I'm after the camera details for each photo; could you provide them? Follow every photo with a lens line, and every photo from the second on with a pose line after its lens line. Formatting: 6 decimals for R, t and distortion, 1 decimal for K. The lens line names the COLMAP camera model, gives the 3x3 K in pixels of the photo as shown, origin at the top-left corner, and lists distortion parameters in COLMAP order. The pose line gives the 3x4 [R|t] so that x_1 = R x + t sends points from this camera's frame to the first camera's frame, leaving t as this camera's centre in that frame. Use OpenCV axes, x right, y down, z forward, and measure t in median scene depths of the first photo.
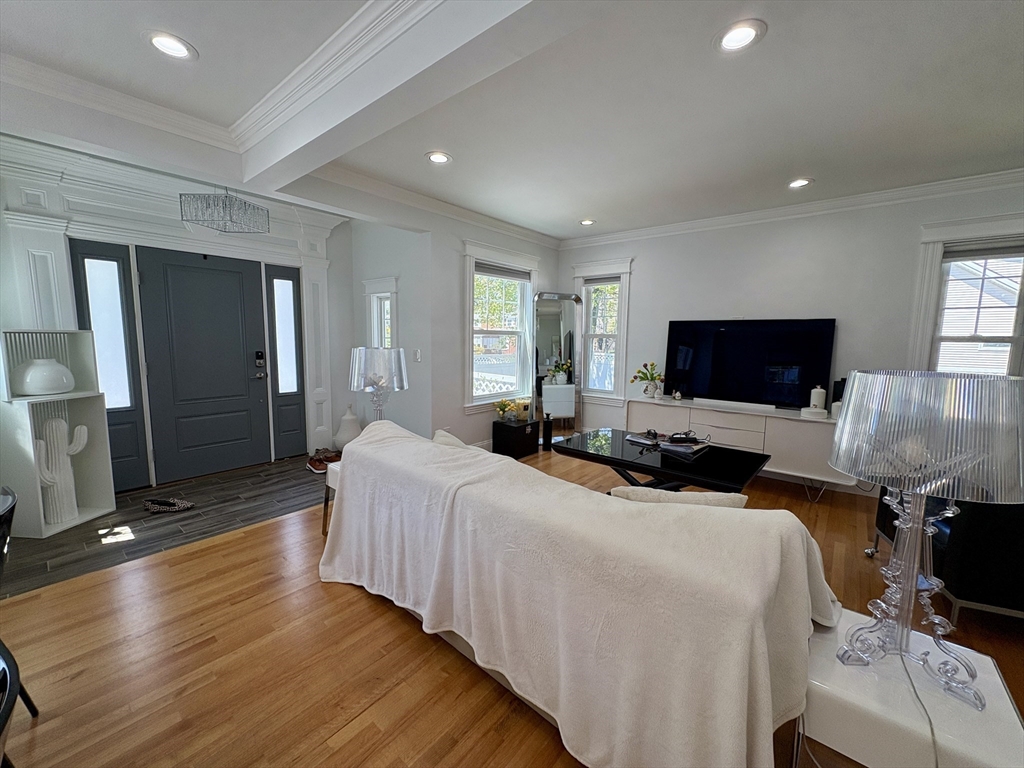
lens RADIAL K [[406.8, 0, 508.1], [0, 406.8, 381.7], [0, 0, 1]] dist [0.000482, -0.000190]
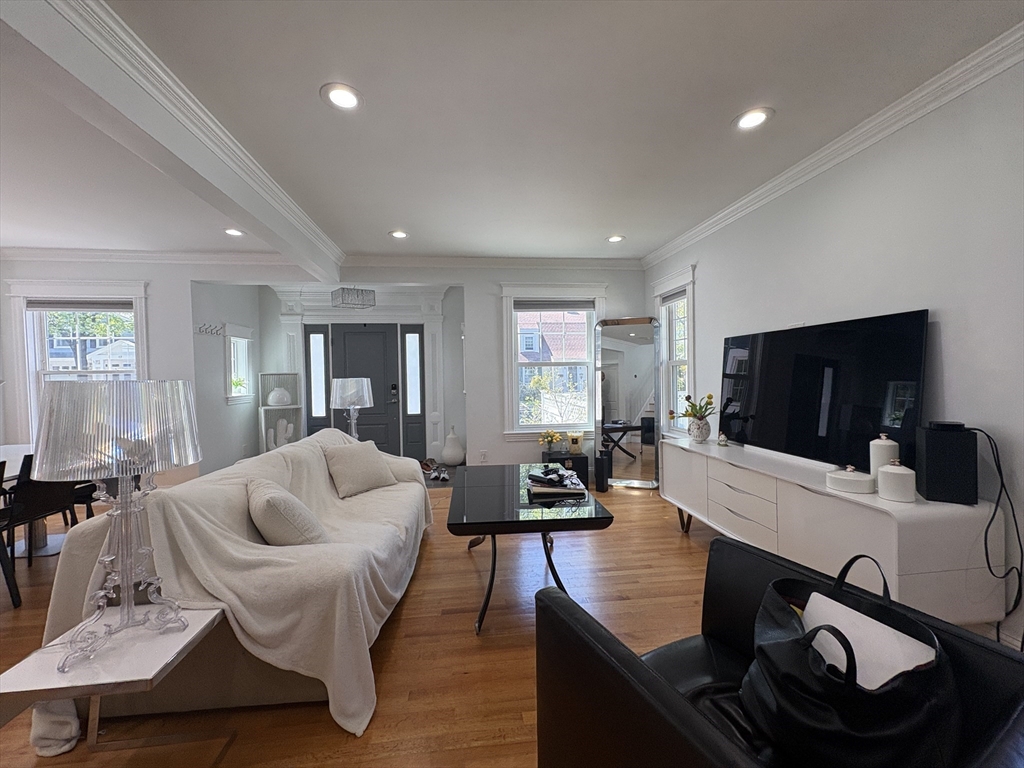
lens RADIAL K [[406.8, 0, 505.7], [0, 406.8, 383.2], [0, 0, 1]] dist [0.000482, -0.000190]
pose [[0.729533, -0.011940, -0.683842, 0.638306], [-0.050139, 0.996224, -0.070883, 0.004910], [0.682106, 0.085998, 0.726179, 0.204339]]
